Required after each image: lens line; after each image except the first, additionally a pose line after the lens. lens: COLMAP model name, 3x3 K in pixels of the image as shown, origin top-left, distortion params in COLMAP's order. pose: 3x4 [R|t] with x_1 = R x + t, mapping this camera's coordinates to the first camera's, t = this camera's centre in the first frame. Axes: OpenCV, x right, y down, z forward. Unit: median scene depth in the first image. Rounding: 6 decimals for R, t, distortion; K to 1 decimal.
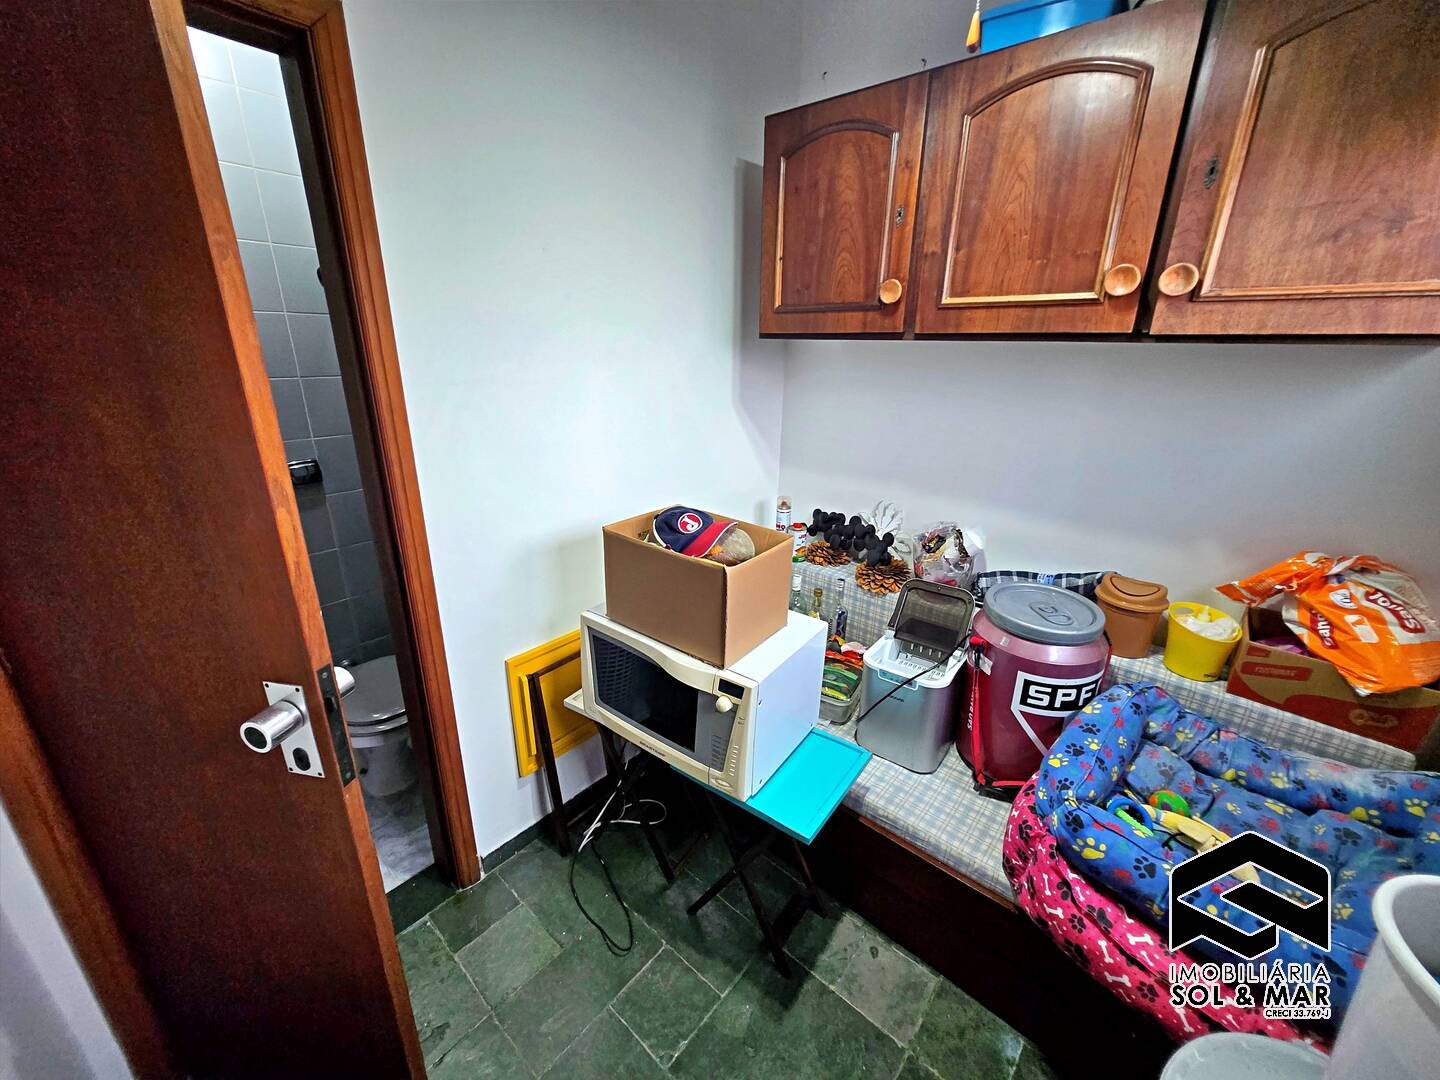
lens RADIAL K [[567.9, 0, 720.0], [0, 567.9, 539.6], [0, 0, 1]] dist [0.007816, -0.001127]
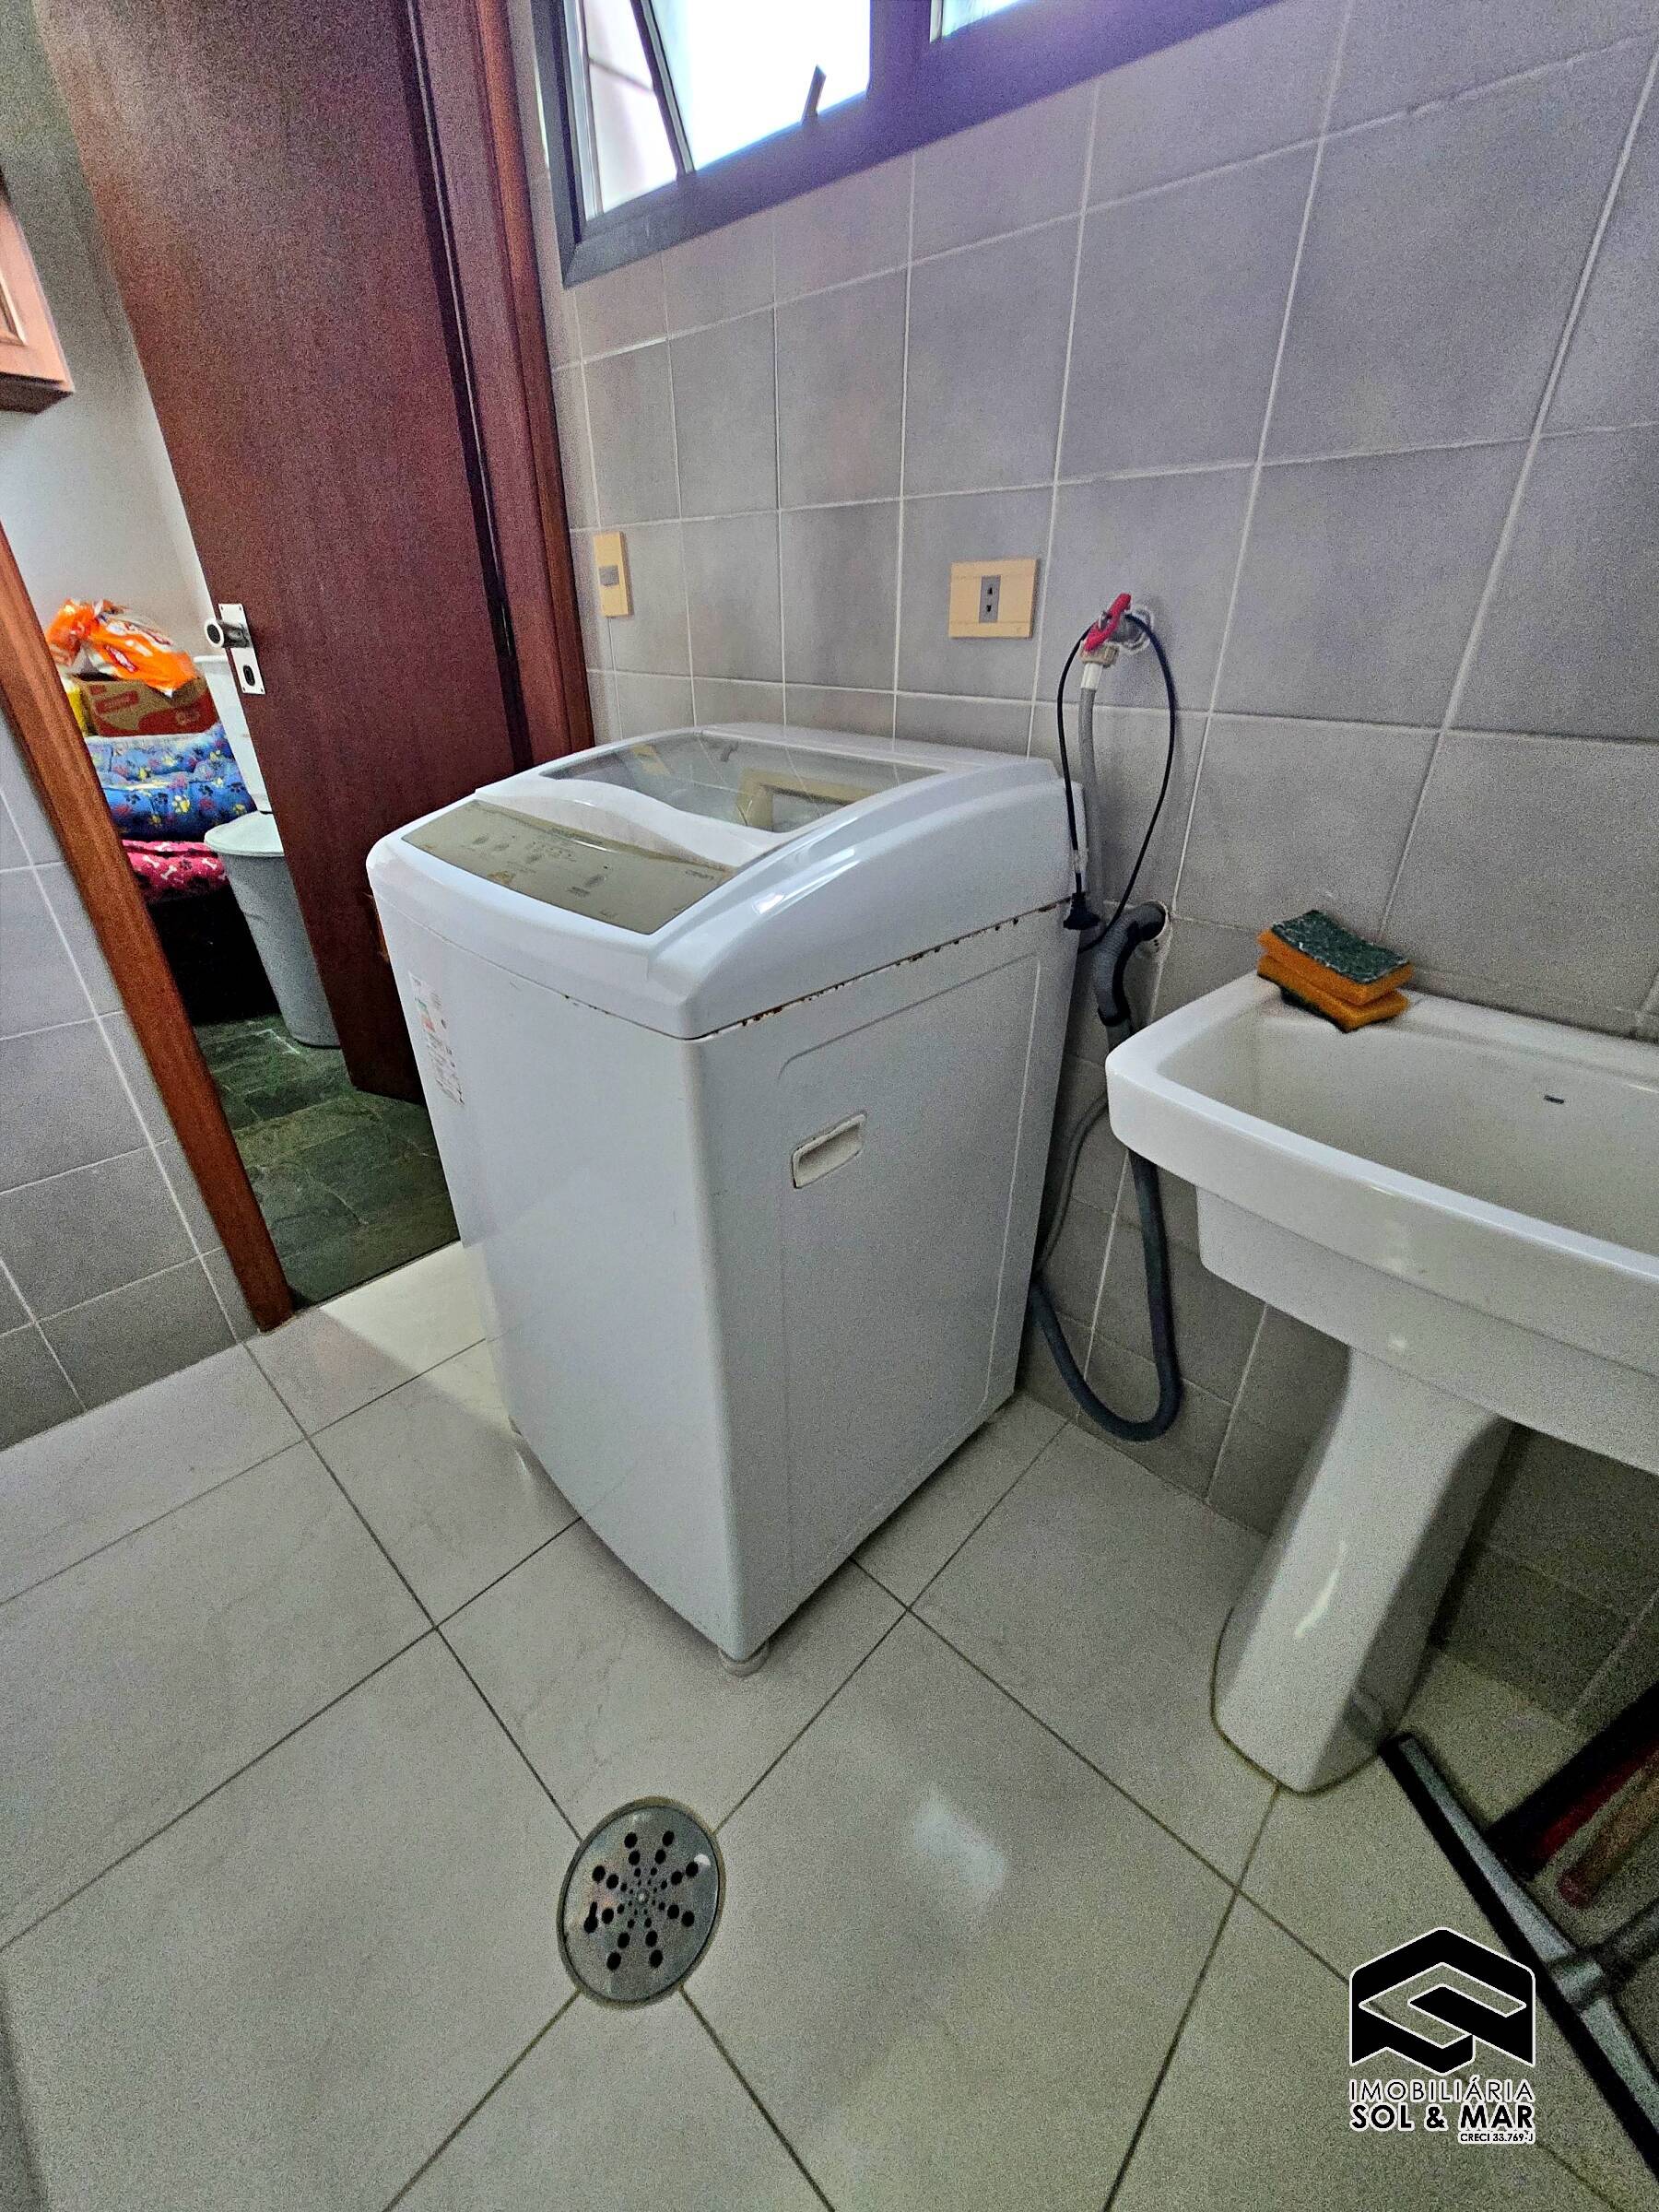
lens RADIAL K [[872.4, 0, 835.0], [0, 872.4, 1105.1], [0, 0, 1]] dist [0.007816, -0.001127]
pose [[0.048931, -0.495104, 0.867455, -1.192726], [0.317037, 0.831281, 0.456574, 0.640604], [-0.947150, 0.252675, 0.197642, -0.739010]]
